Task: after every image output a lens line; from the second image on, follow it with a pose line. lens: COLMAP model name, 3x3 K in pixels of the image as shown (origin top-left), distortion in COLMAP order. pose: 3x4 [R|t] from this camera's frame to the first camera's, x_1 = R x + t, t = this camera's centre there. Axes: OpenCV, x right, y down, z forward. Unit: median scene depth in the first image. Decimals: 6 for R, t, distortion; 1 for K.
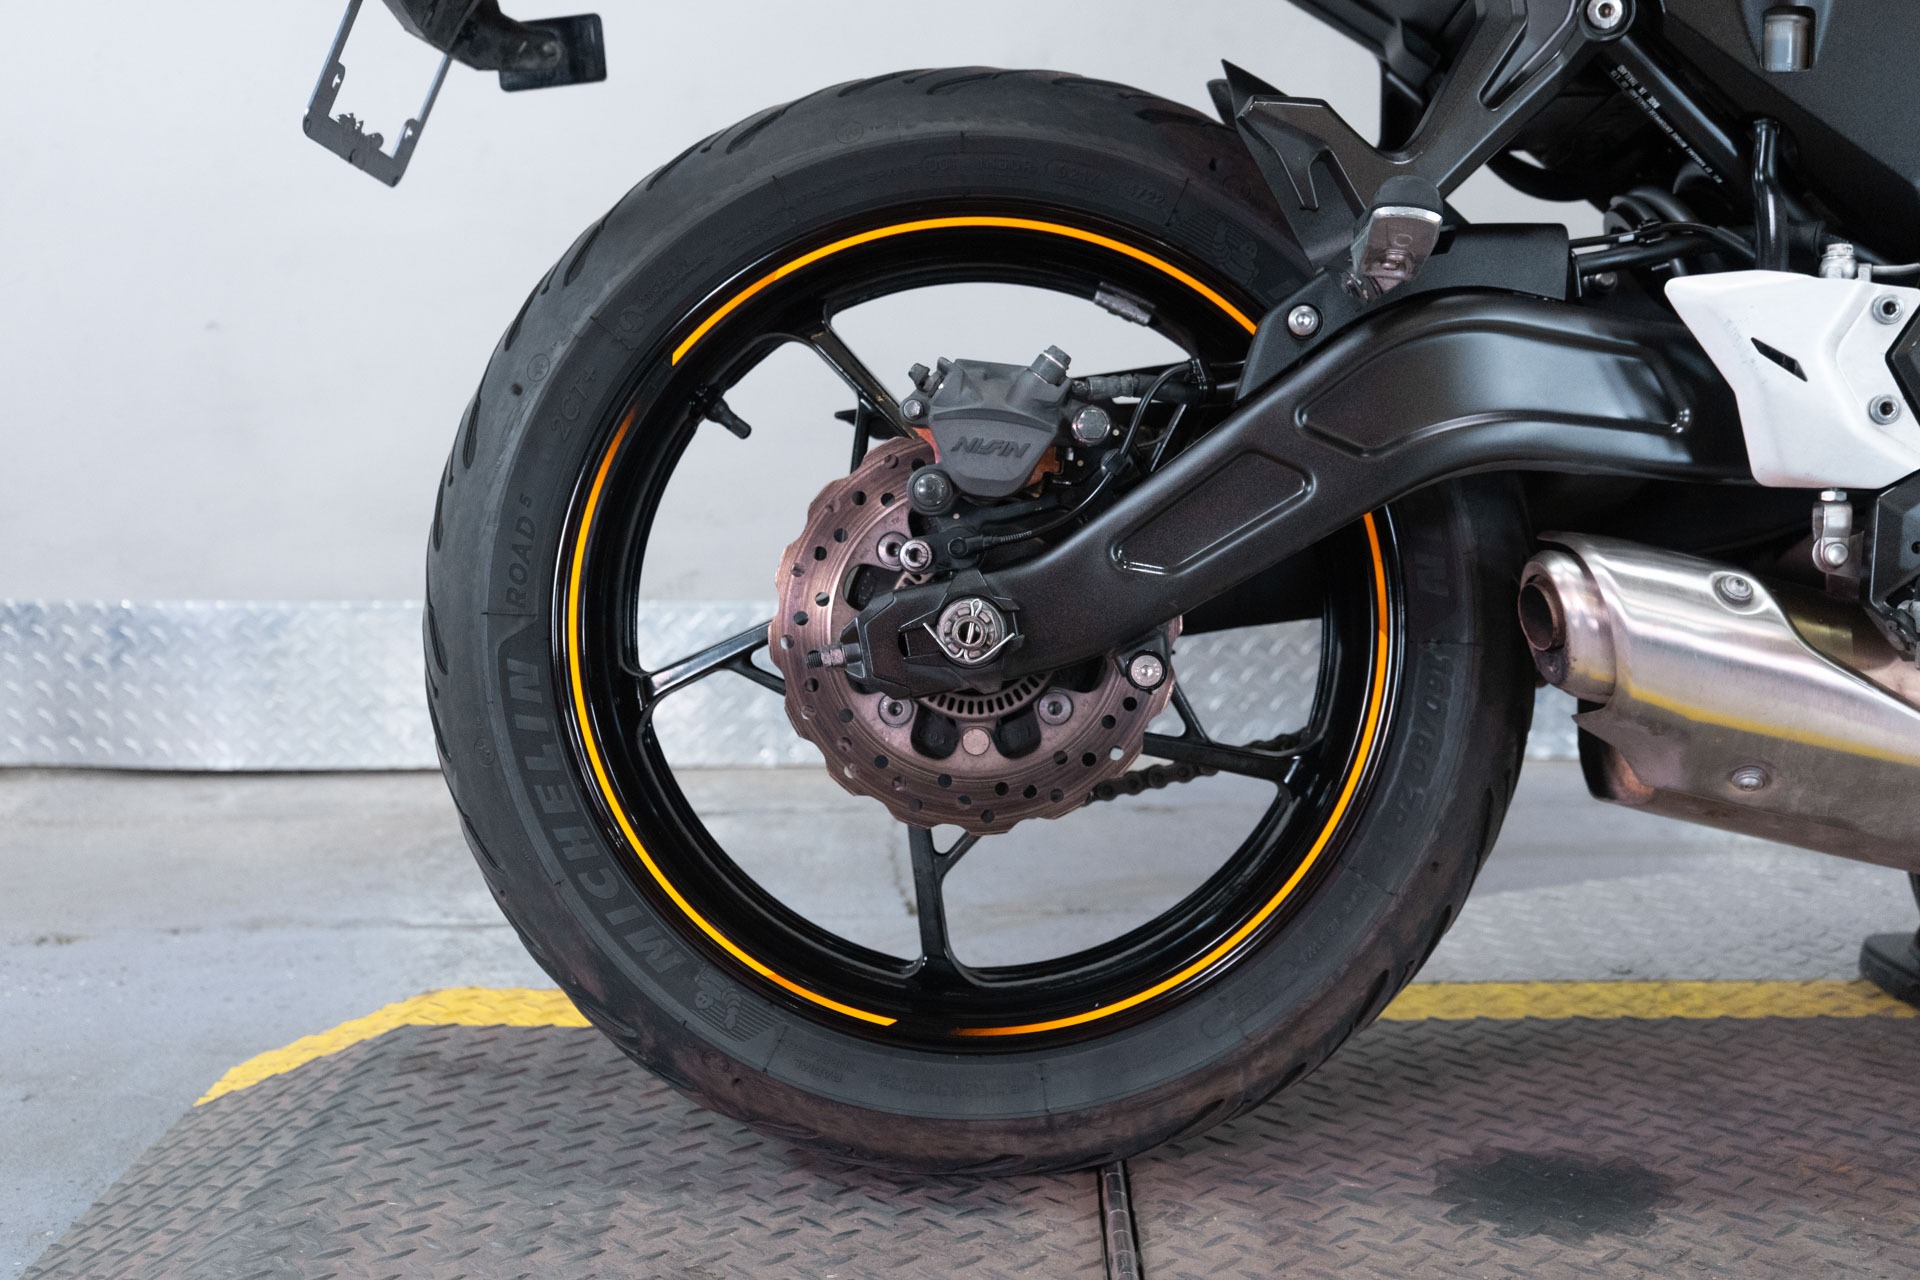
lens RADIAL K [[2203.6, 0, 953.7], [0, 2203.6, 648.4], [0, 0, 1]] dist [0.041116, 0.000000]
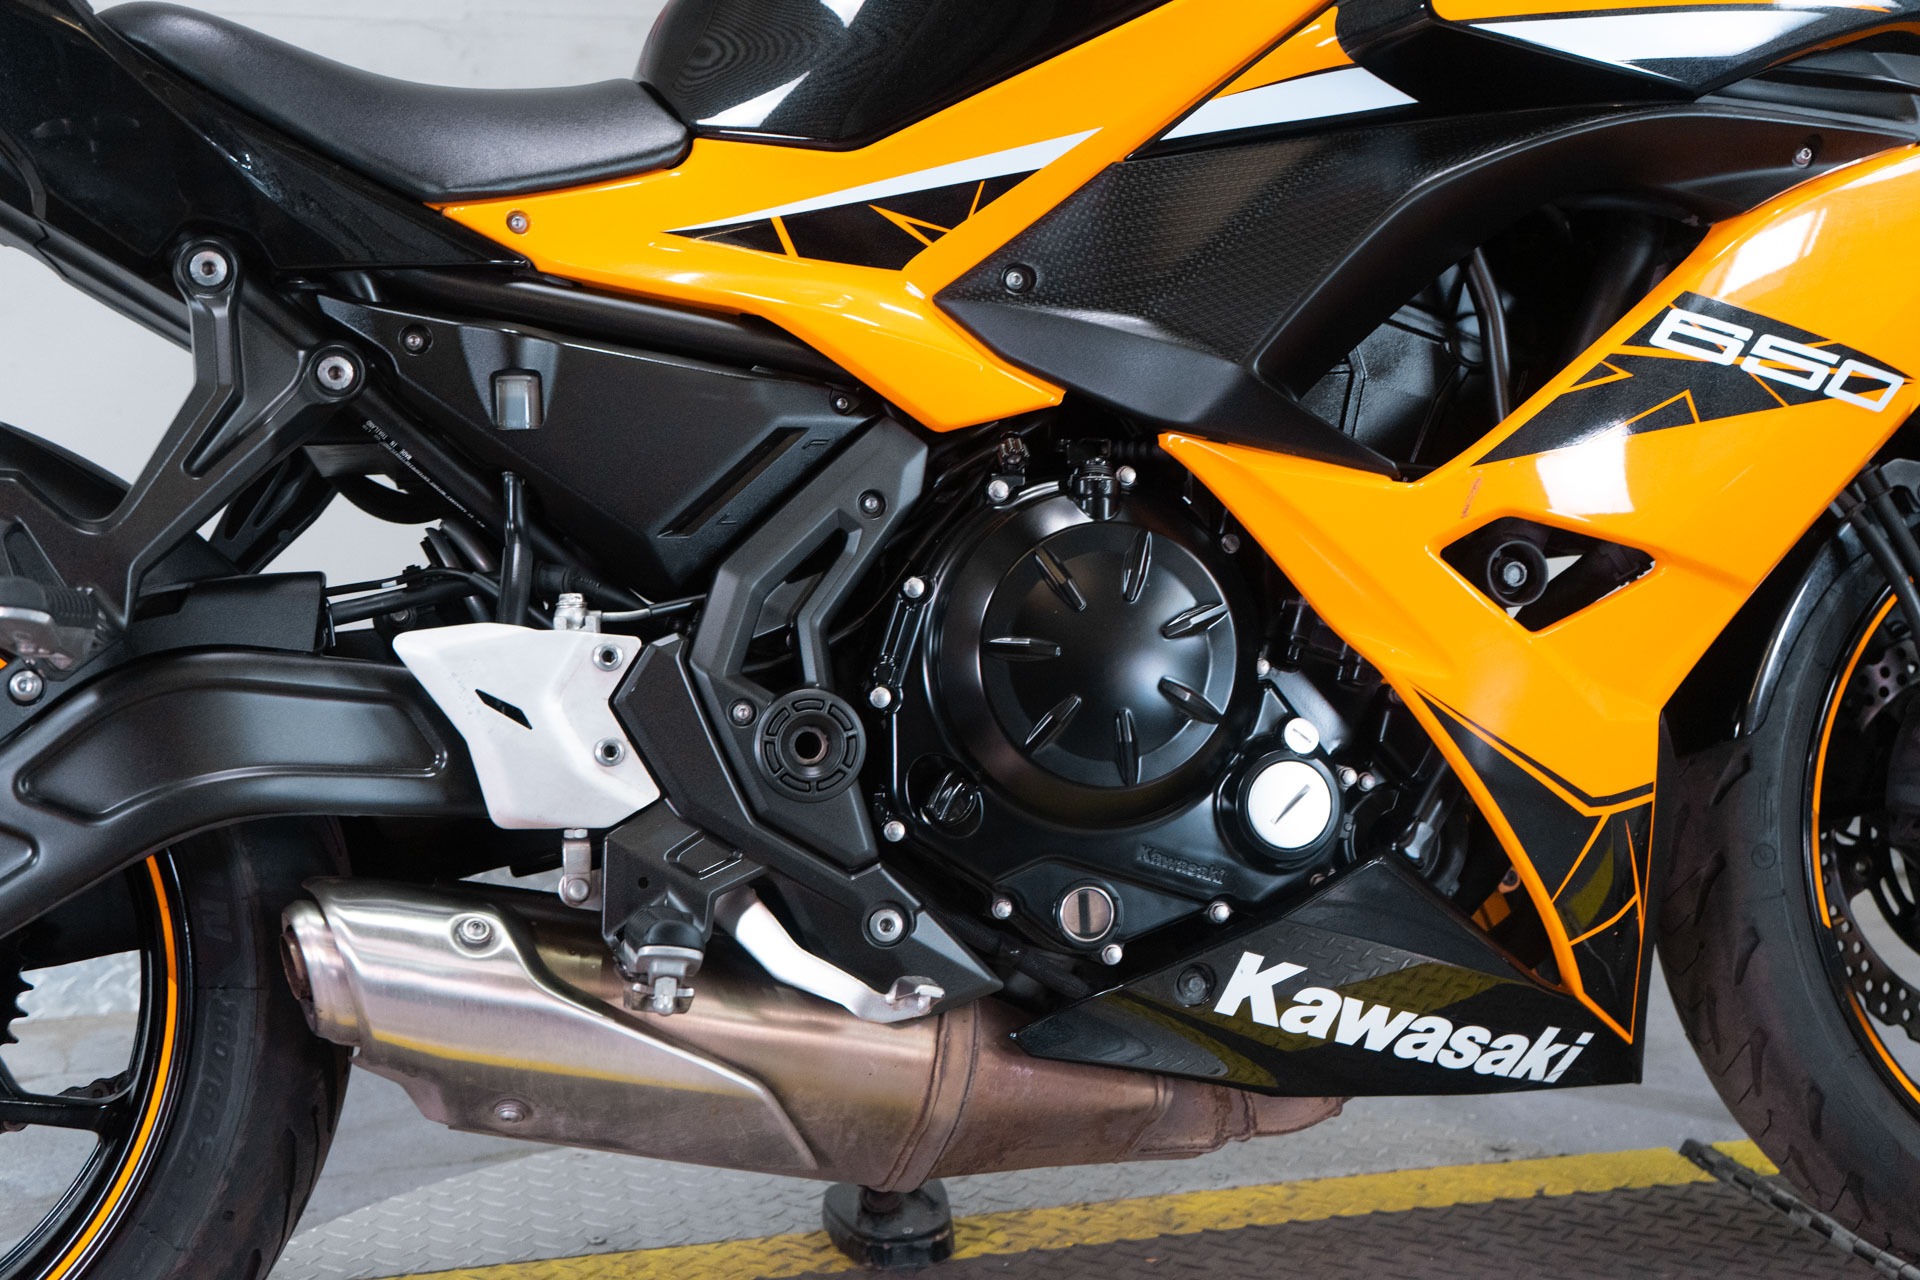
lens RADIAL K [[2203.6, 0, 950.9], [0, 2203.6, 648.0], [0, 0, 1]] dist [0.041116, 0.000000]
pose [[0.976840, -0.036002, 0.210923, 0.345779], [0.047073, 0.997752, -0.047699, -0.095713], [-0.208731, 0.056523, 0.976338, -0.055474]]
